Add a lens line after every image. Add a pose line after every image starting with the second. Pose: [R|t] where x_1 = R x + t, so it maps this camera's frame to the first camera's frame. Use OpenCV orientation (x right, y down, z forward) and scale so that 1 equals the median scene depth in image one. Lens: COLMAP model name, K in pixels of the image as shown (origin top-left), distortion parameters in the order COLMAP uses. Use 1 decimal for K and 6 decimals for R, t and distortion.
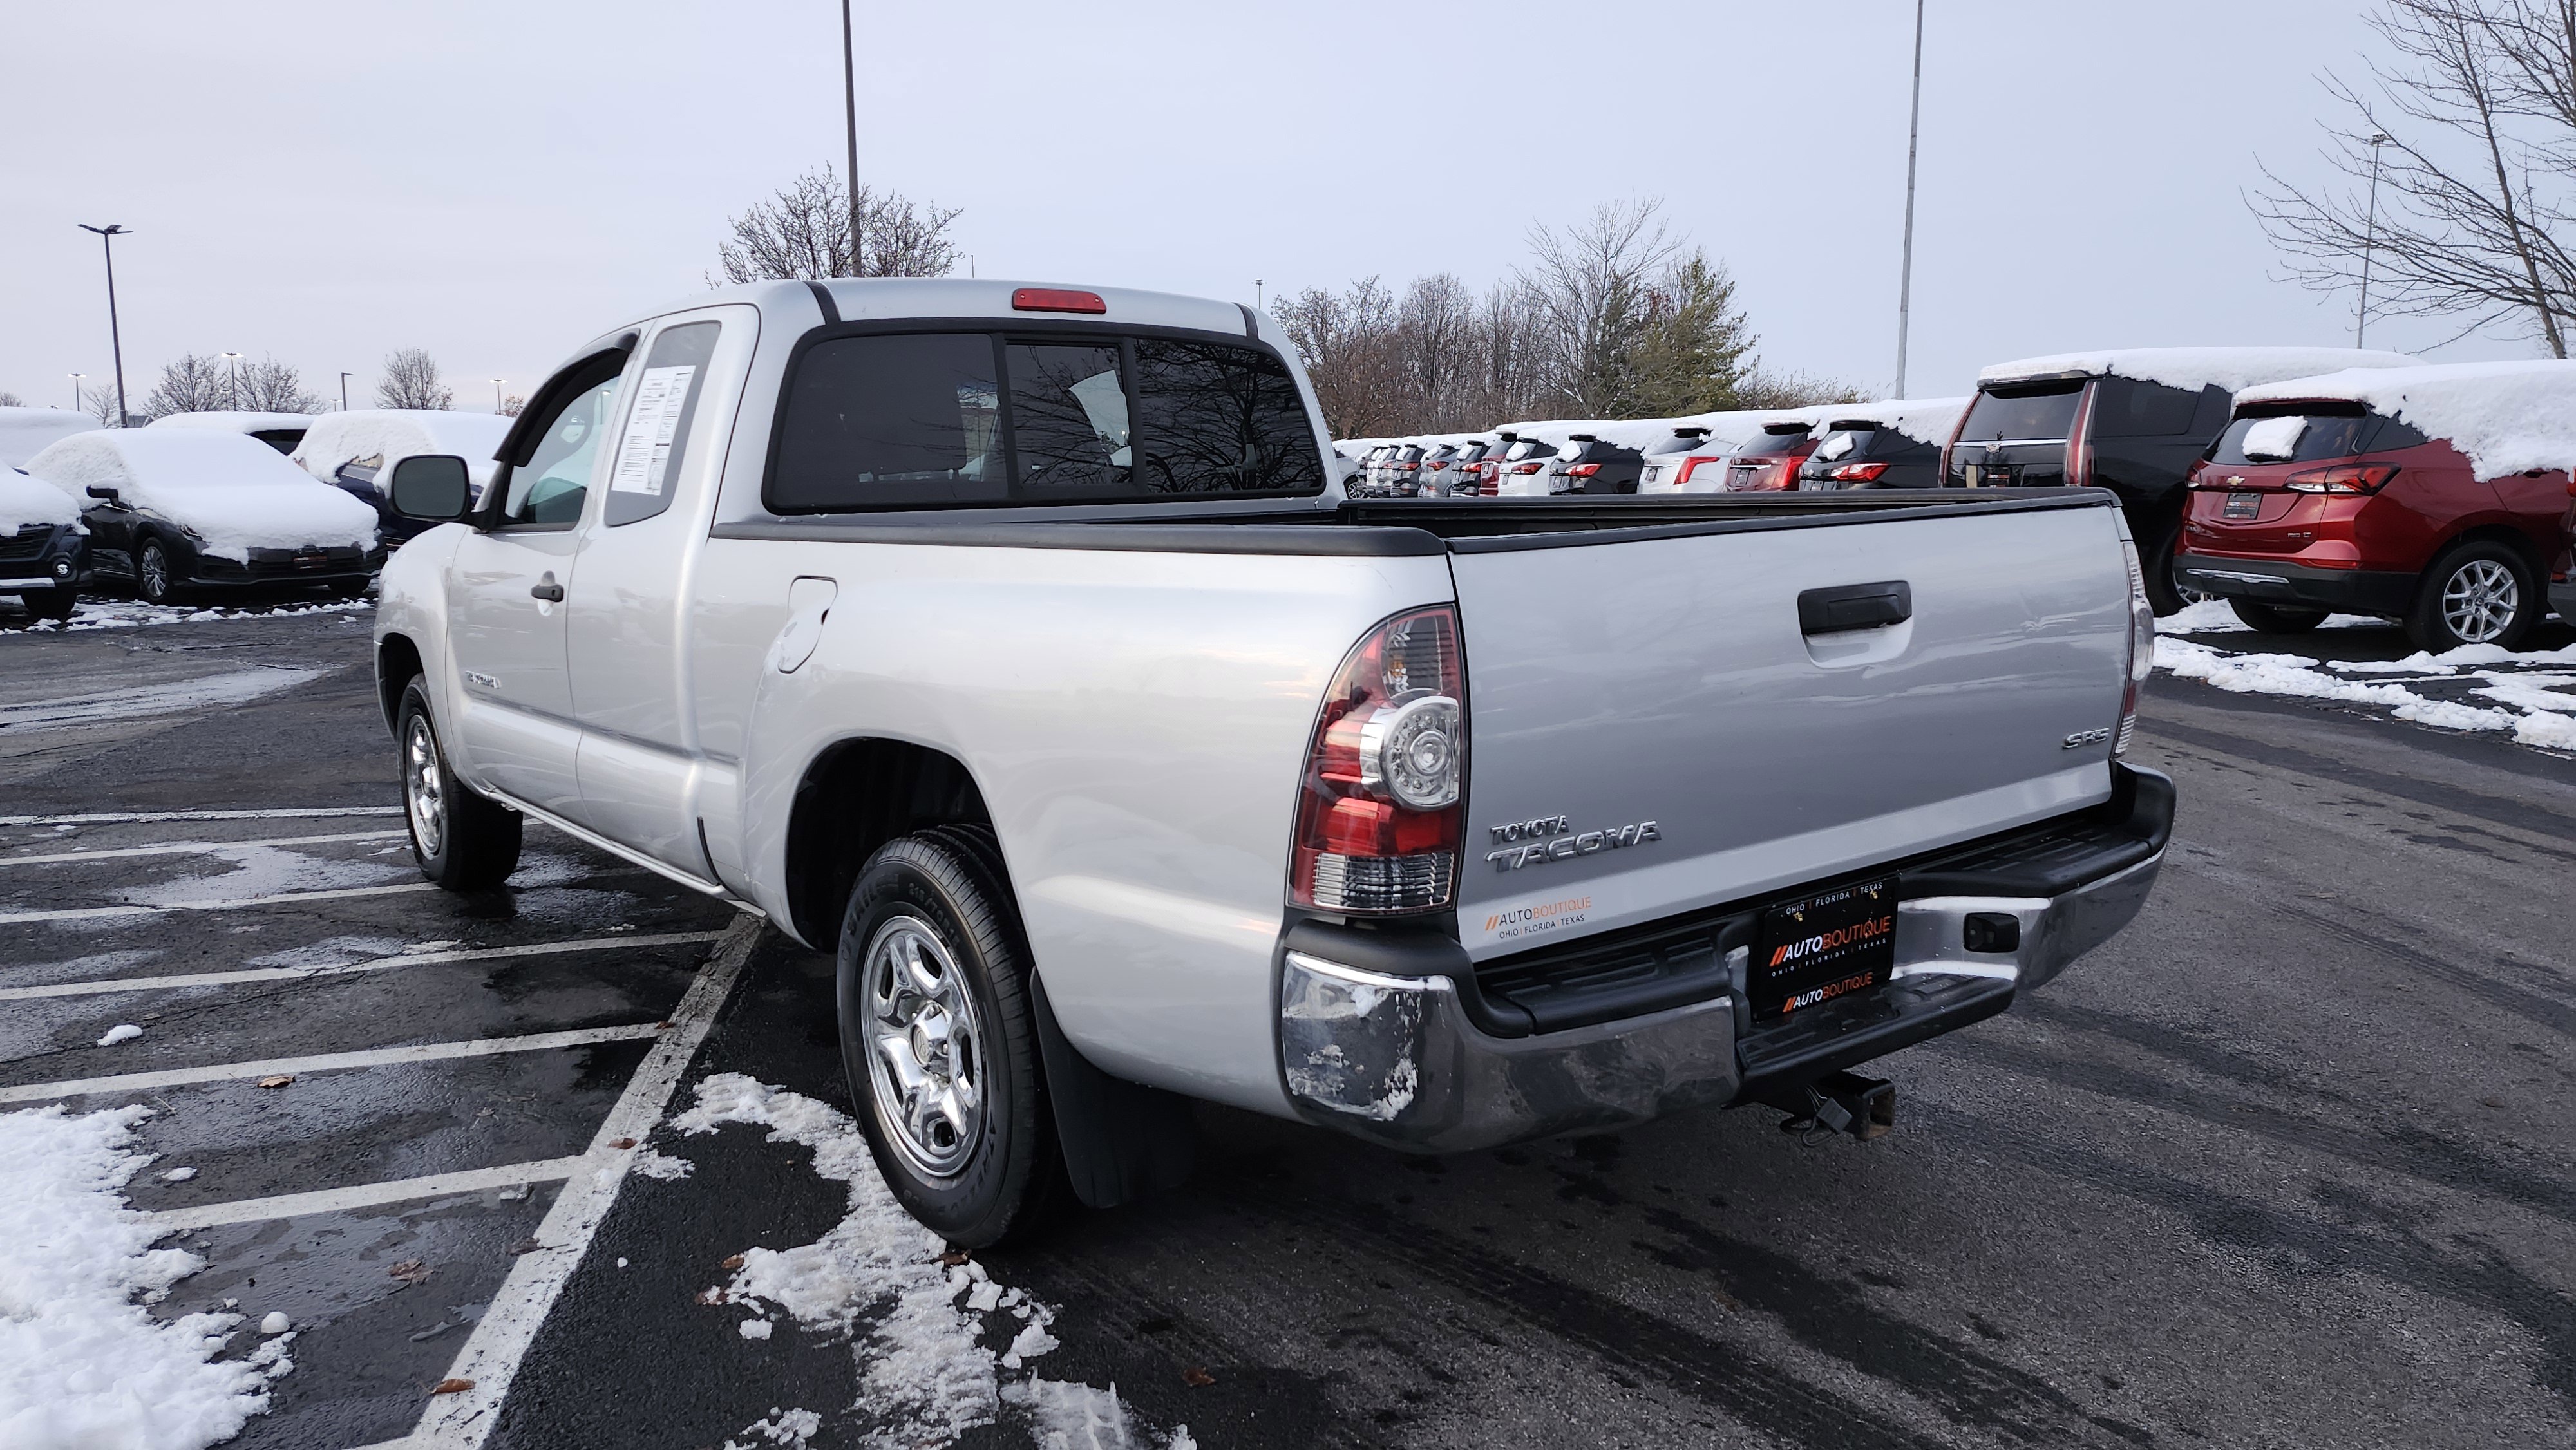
lens RADIAL K [[1765.8, 0, 1264.7], [0, 1765.8, 729.2], [0, 0, 1]] dist [0.078957, -0.095545]
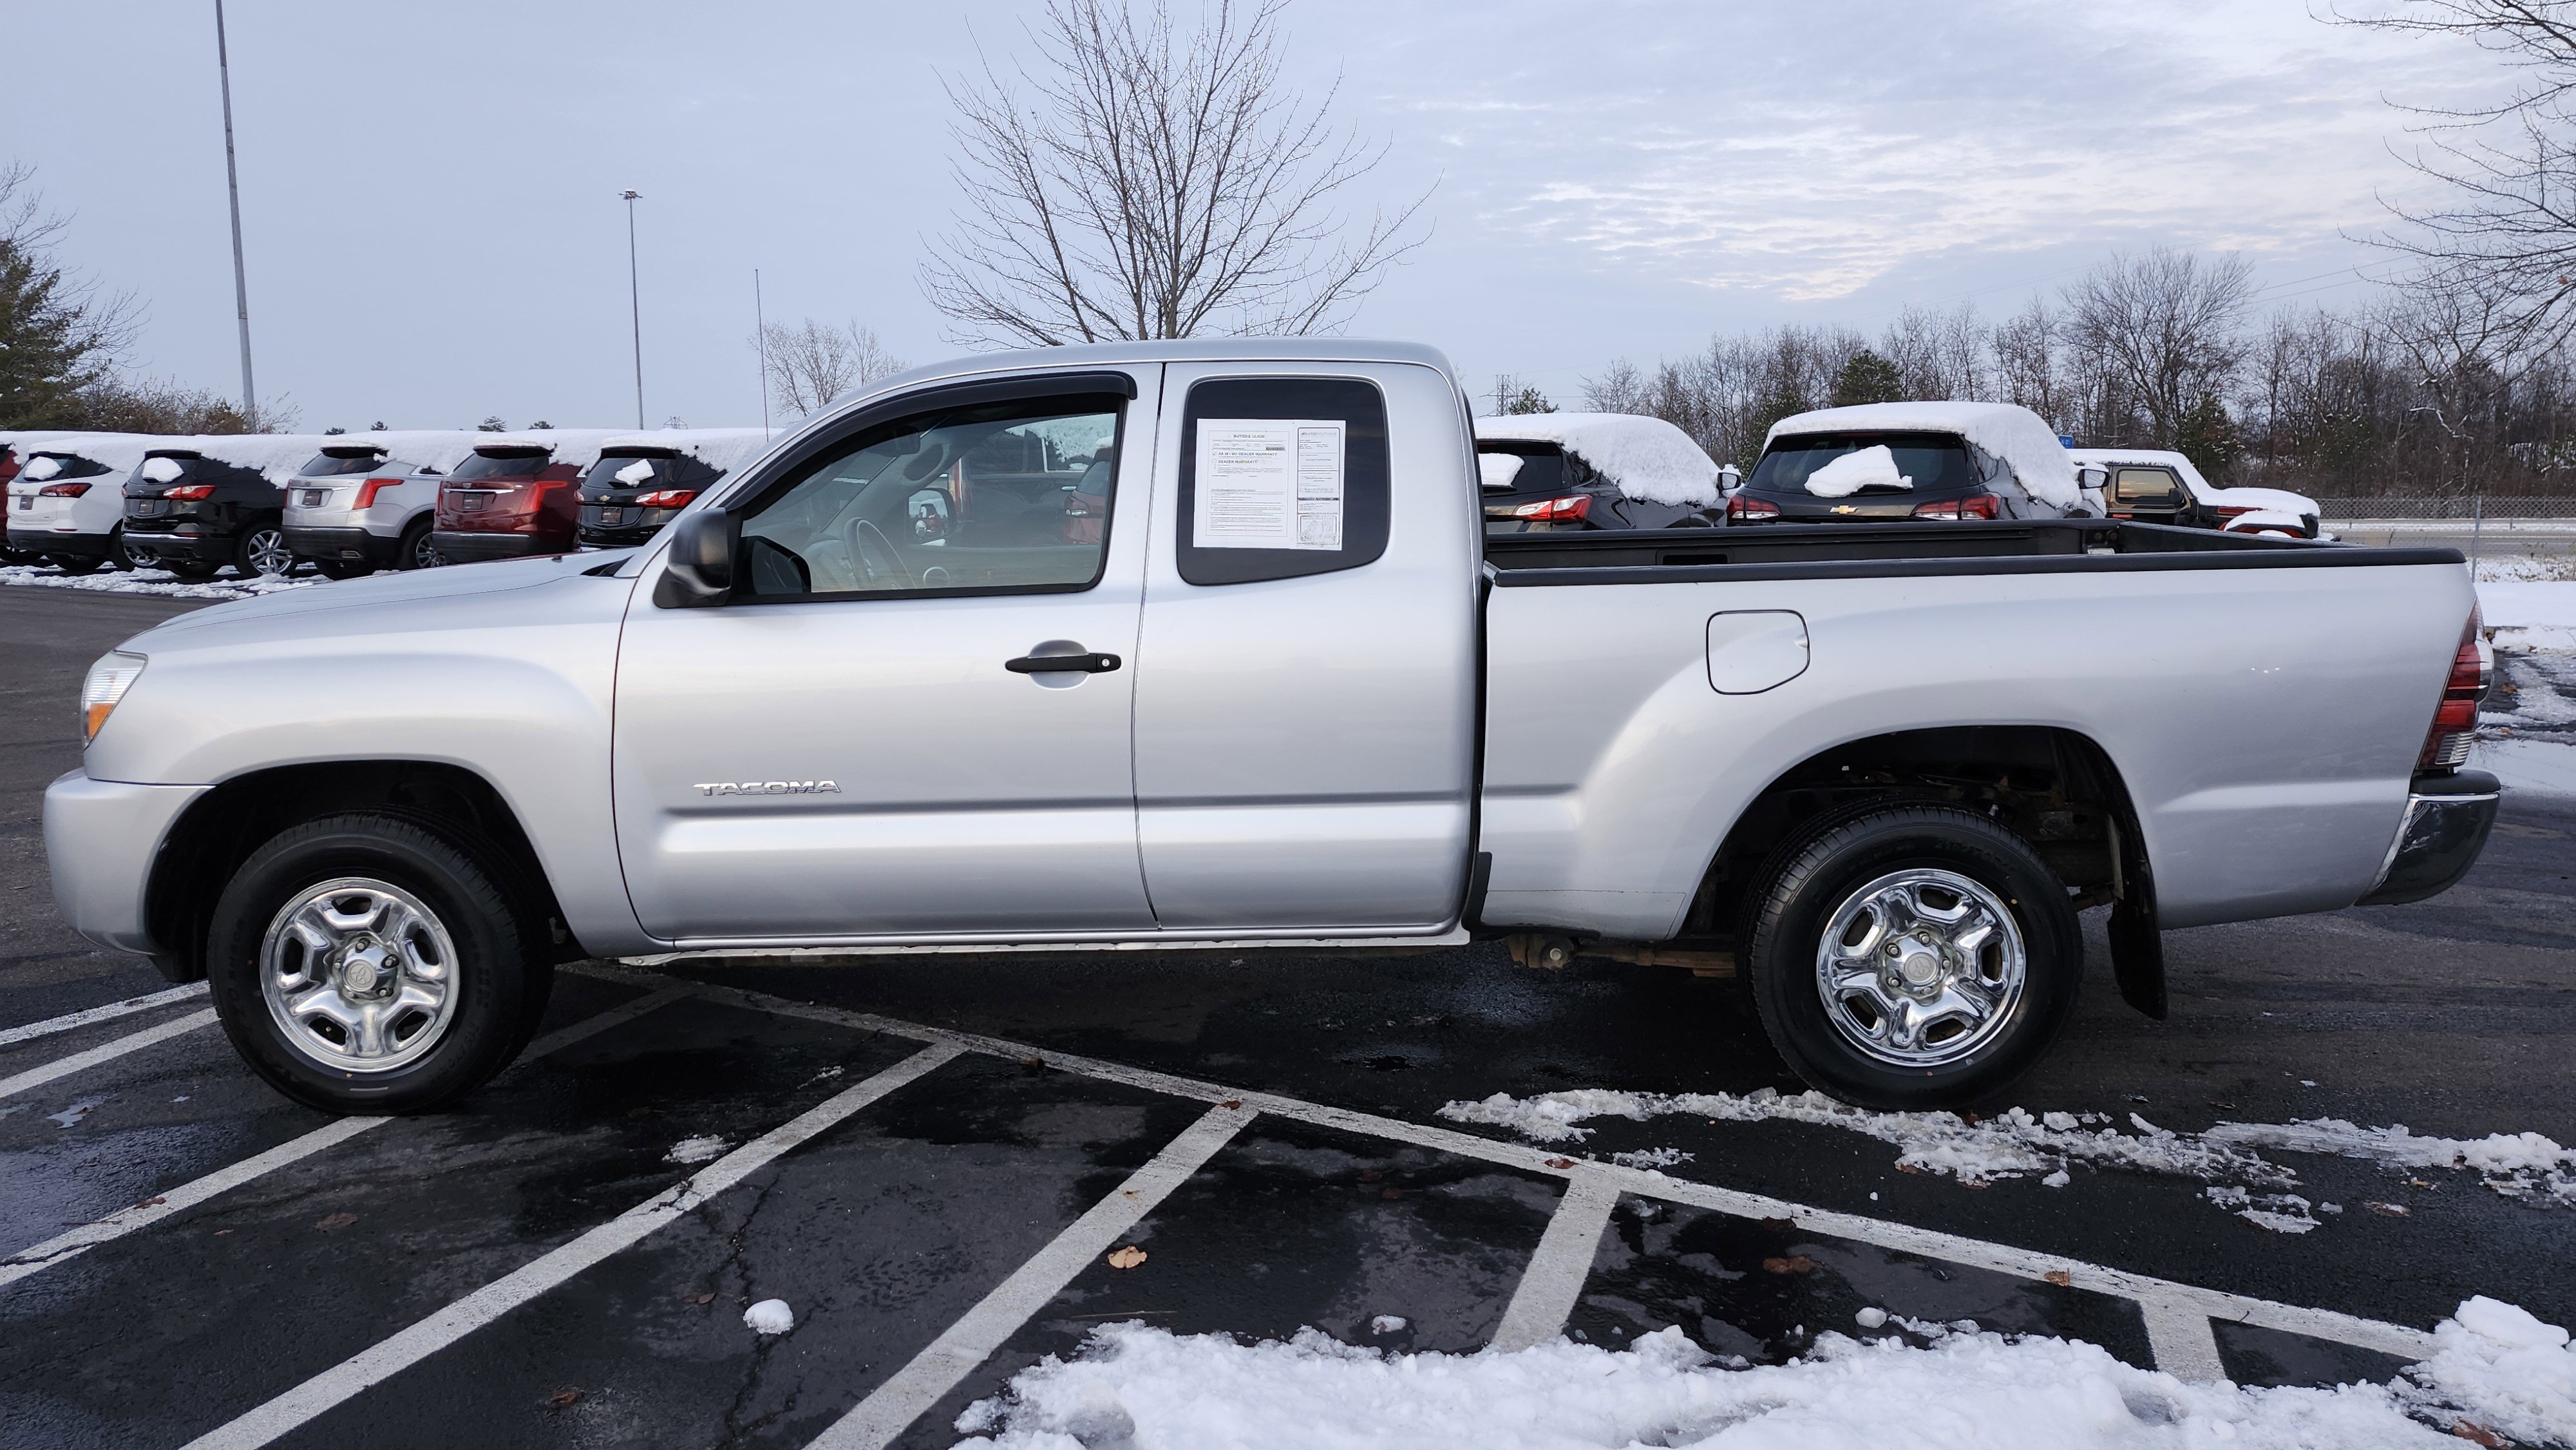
lens RADIAL K [[1765.8, 0, 1264.7], [0, 1765.8, 729.2], [0, 0, 1]] dist [0.078957, -0.095545]
pose [[0.642324, -0.106042, 0.759062, -1.156153], [0.114106, 0.992576, 0.042106, -0.080620], [-0.757891, 0.059568, 0.649655, 0.405737]]
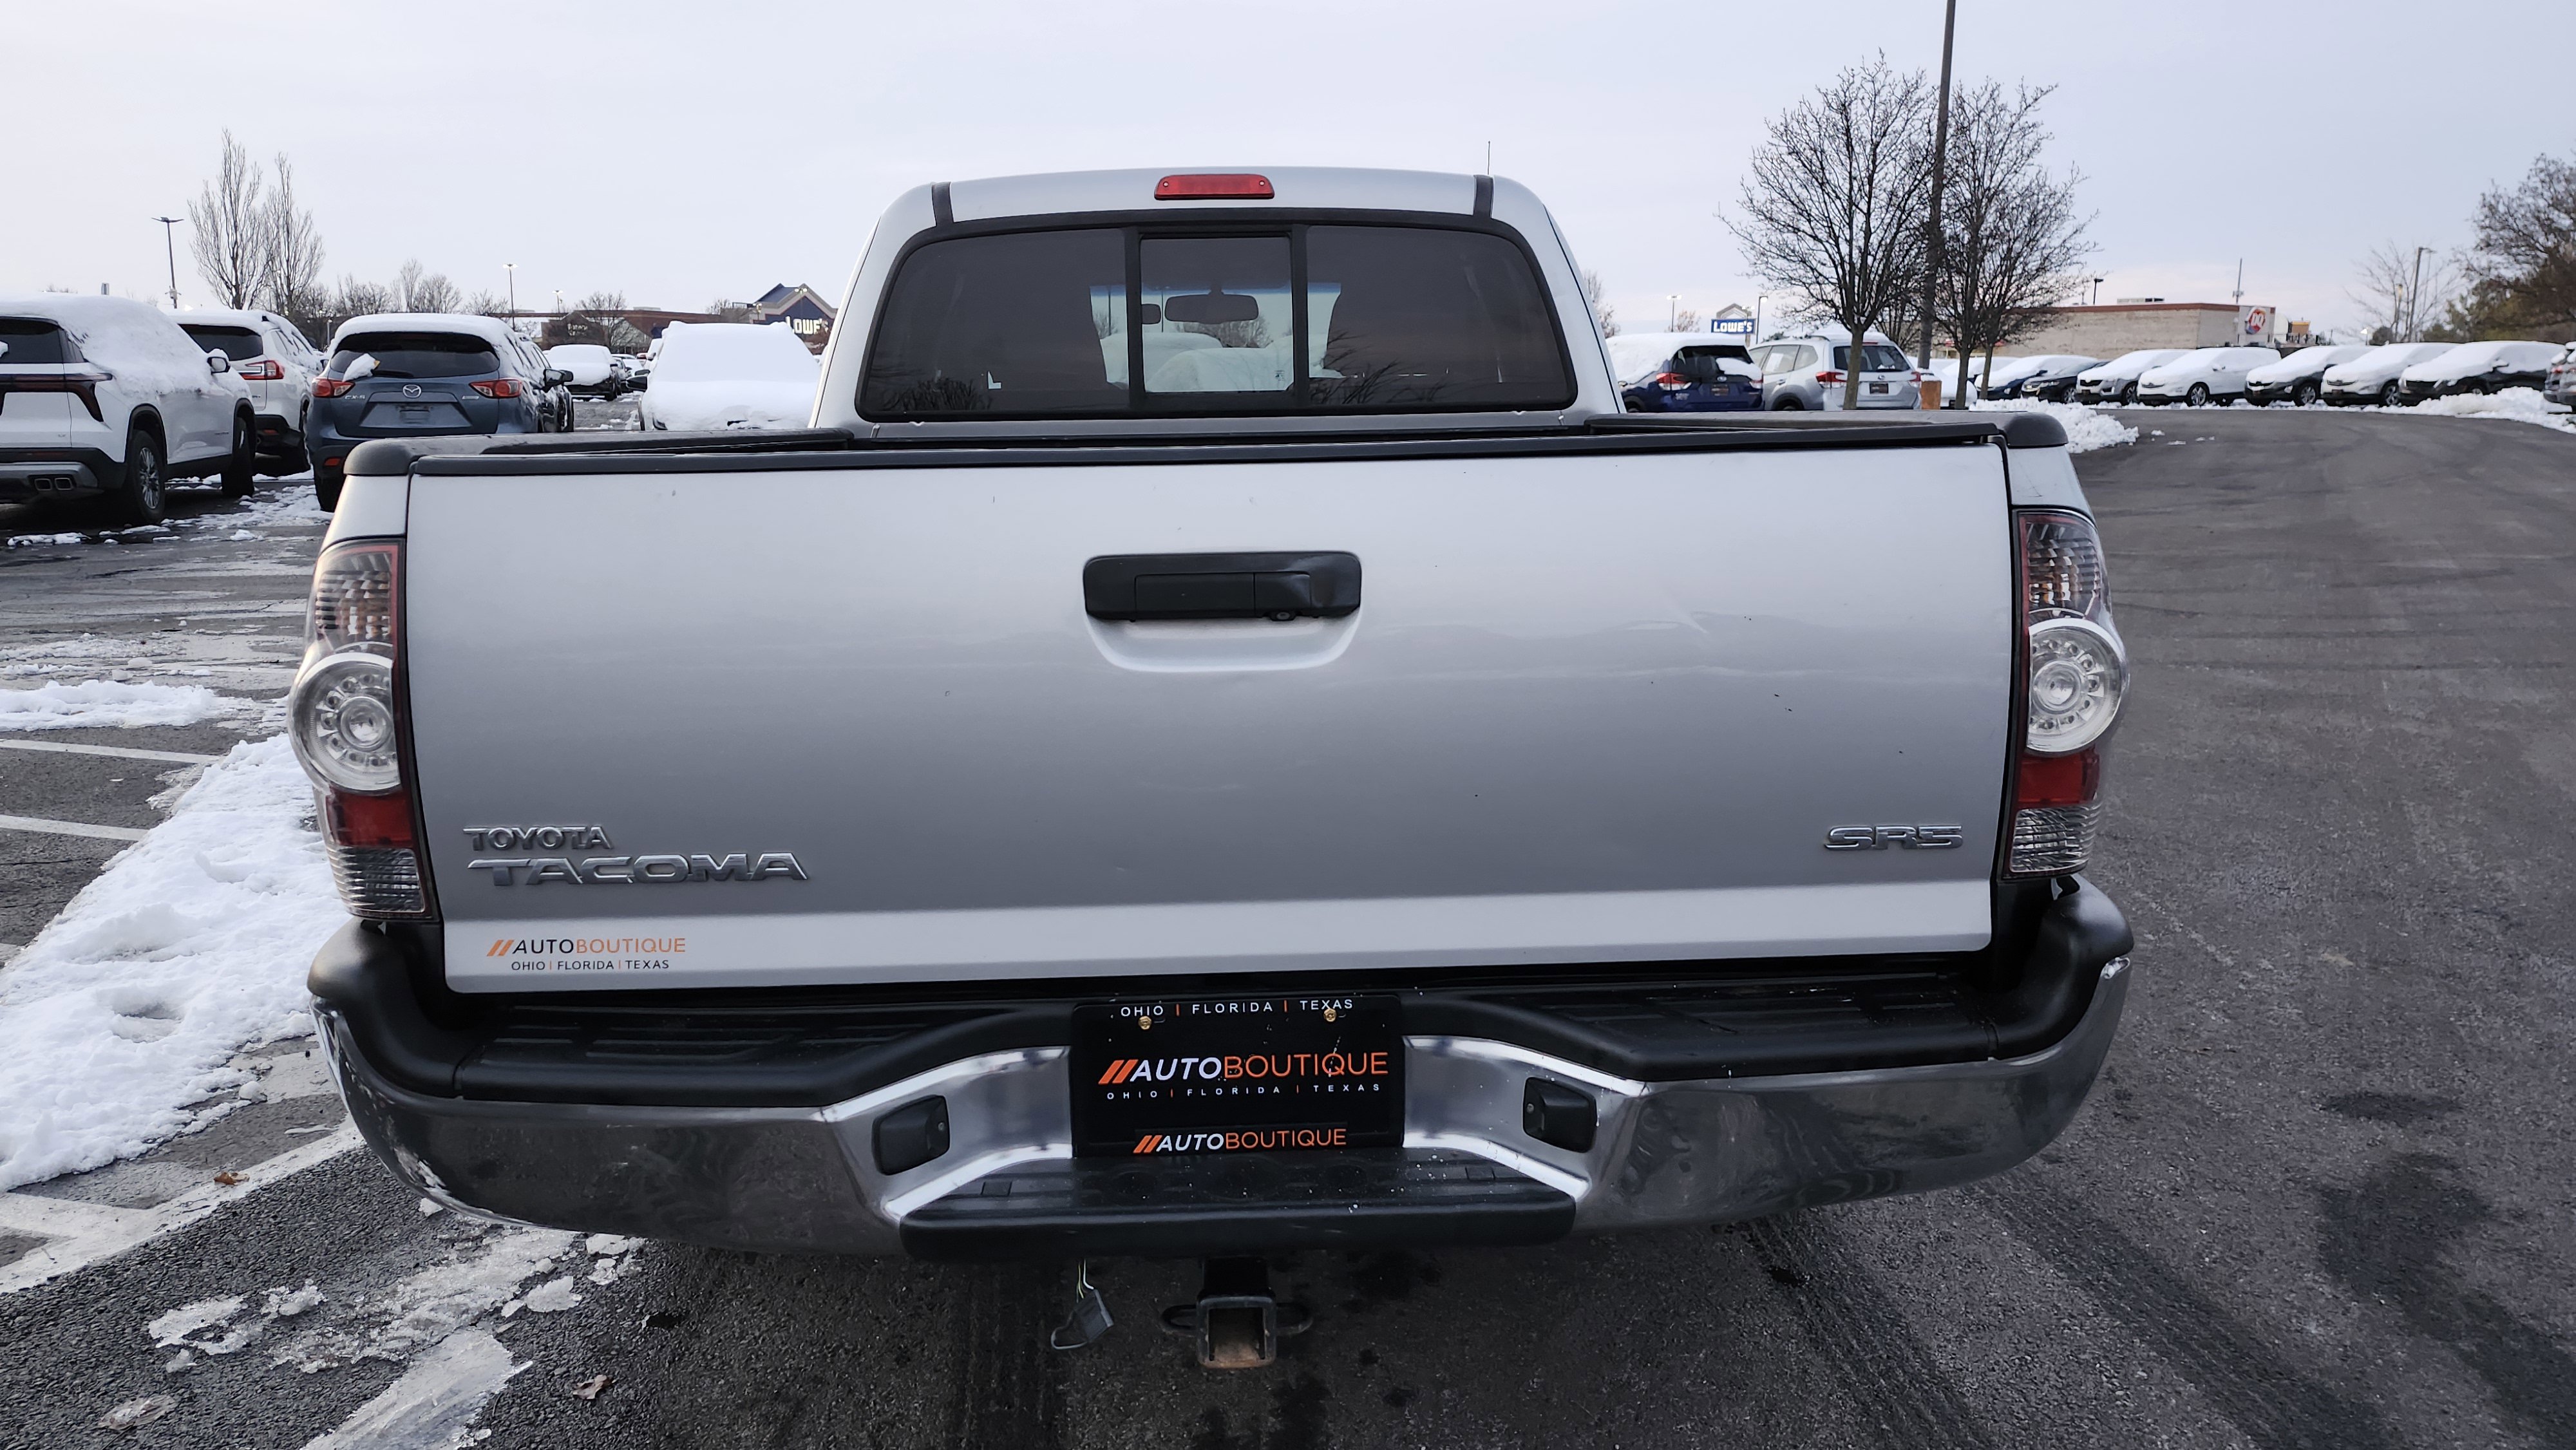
lens RADIAL K [[1737.1, 0, 1283.0], [0, 1737.1, 721.5], [0, 0, 1]] dist [0.083833, -0.083444]
pose [[0.811910, 0.113666, -0.572610, 0.485171], [-0.085965, 0.993447, 0.075314, -0.045825], [0.577418, -0.011923, 0.816361, 0.319015]]
